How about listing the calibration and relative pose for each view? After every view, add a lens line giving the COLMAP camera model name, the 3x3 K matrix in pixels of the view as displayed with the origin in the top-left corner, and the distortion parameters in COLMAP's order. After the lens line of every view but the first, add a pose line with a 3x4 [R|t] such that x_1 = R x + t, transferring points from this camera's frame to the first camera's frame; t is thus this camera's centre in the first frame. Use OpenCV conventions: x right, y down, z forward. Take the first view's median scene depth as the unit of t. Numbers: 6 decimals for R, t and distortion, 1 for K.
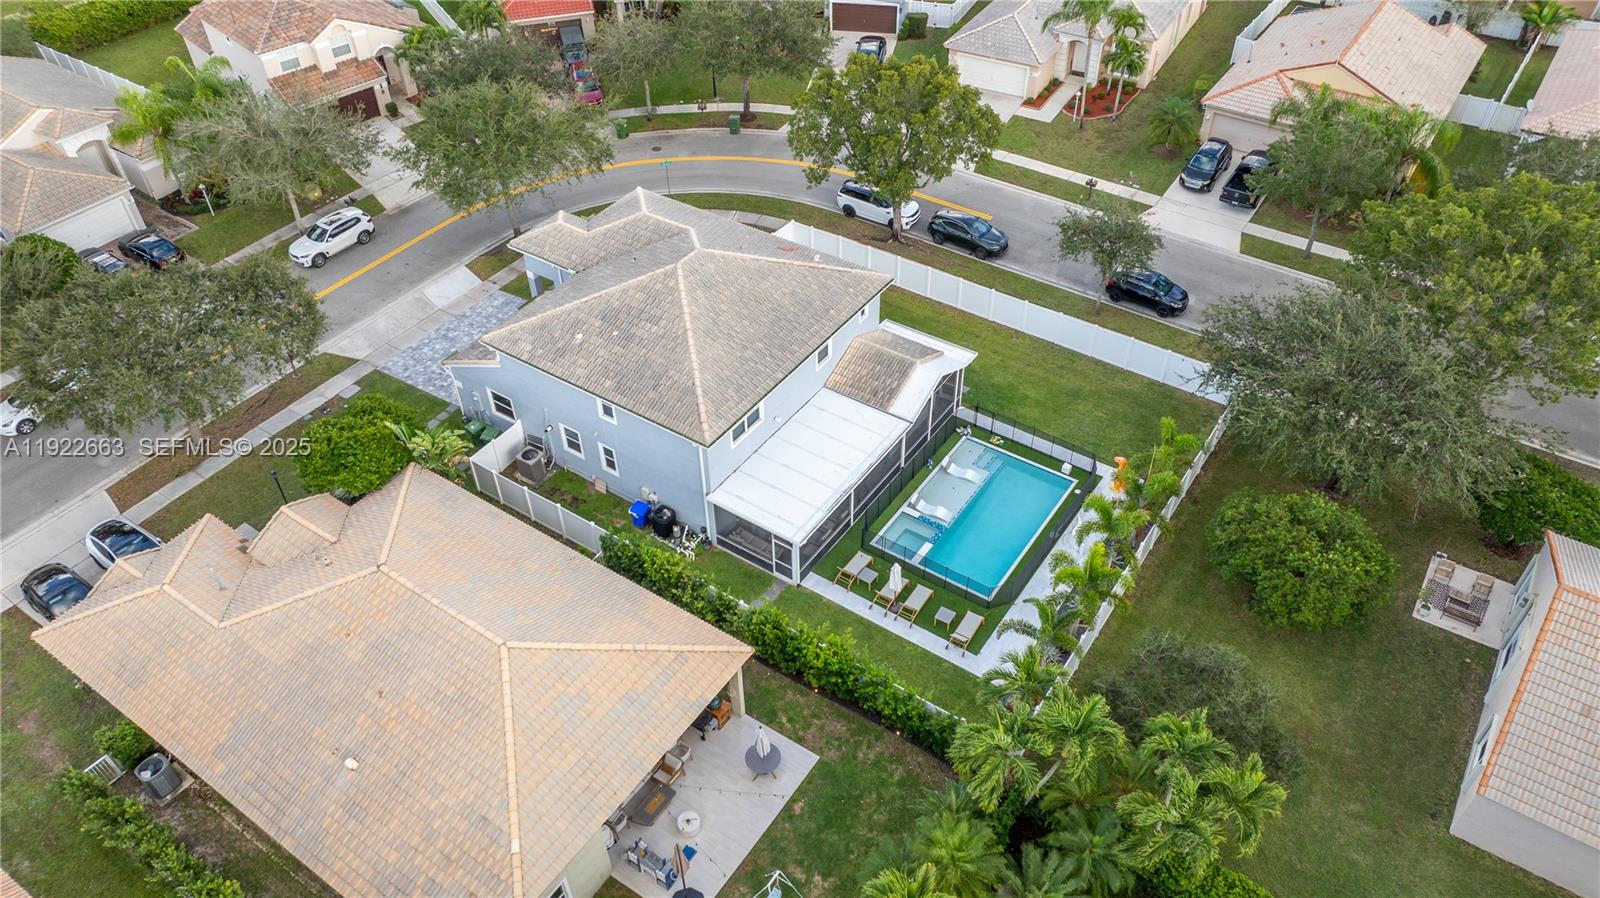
lens RADIAL K [[1135.7, 0, 800.6], [0, 1135.7, 448.1], [0, 0, 1]] dist [-0.031182, 0.008531]
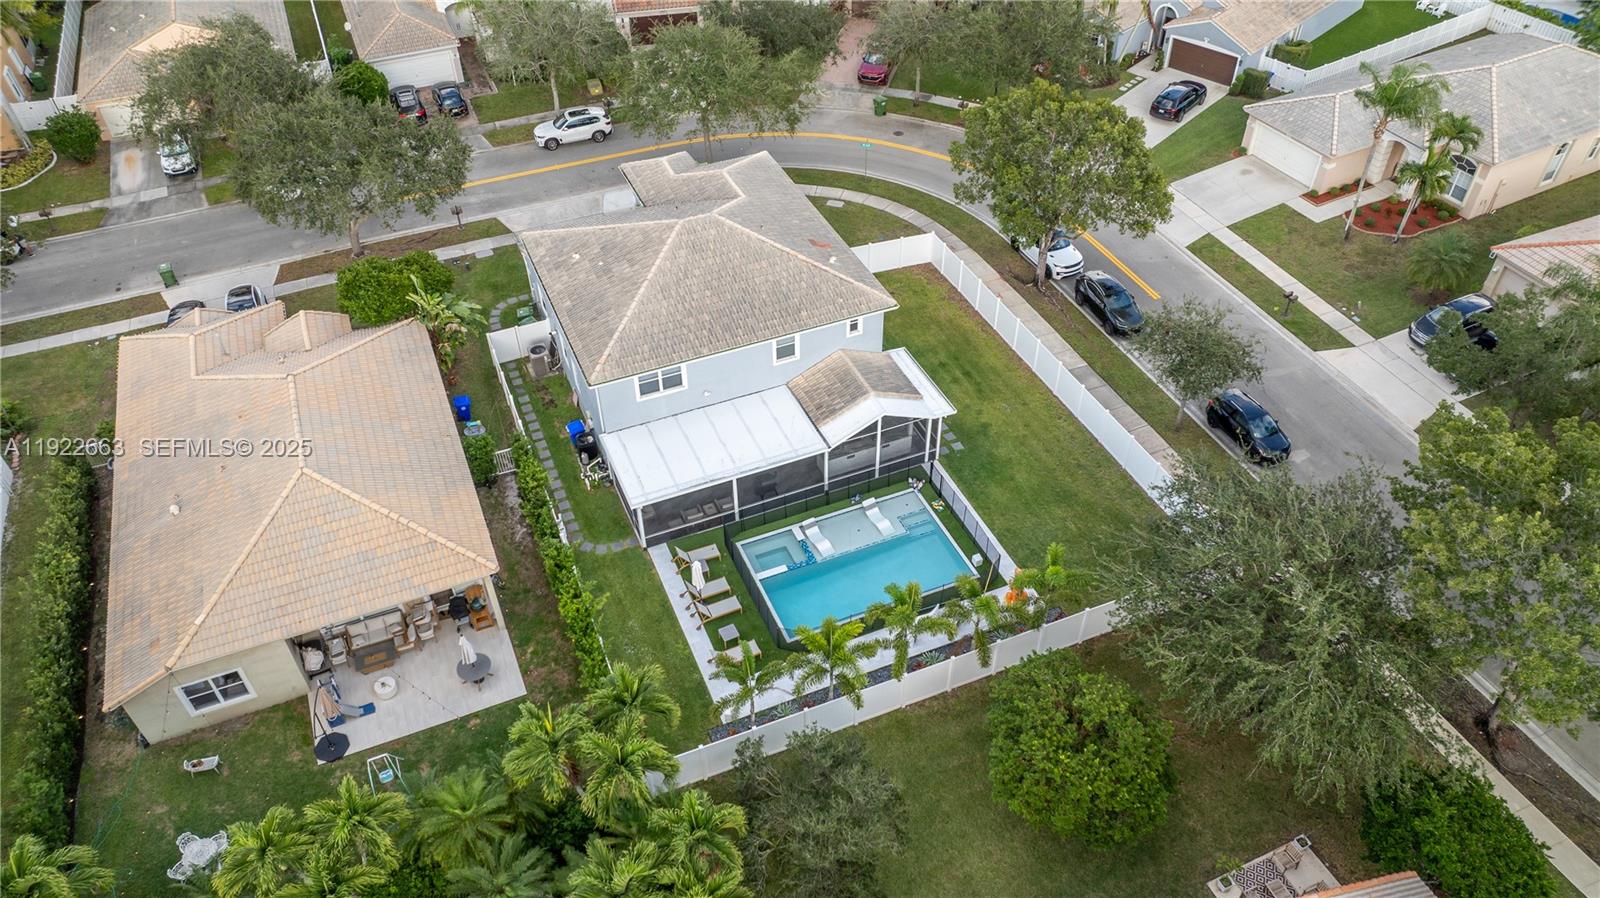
lens RADIAL K [[1135.7, 0, 799.7], [0, 1135.7, 451.0], [0, 0, 1]] dist [-0.031182, 0.008531]
pose [[0.843870, 0.365960, -0.392374, 0.375922], [-0.361088, 0.928257, 0.089184, -0.079361], [0.396862, 0.066422, 0.915472, 0.090592]]
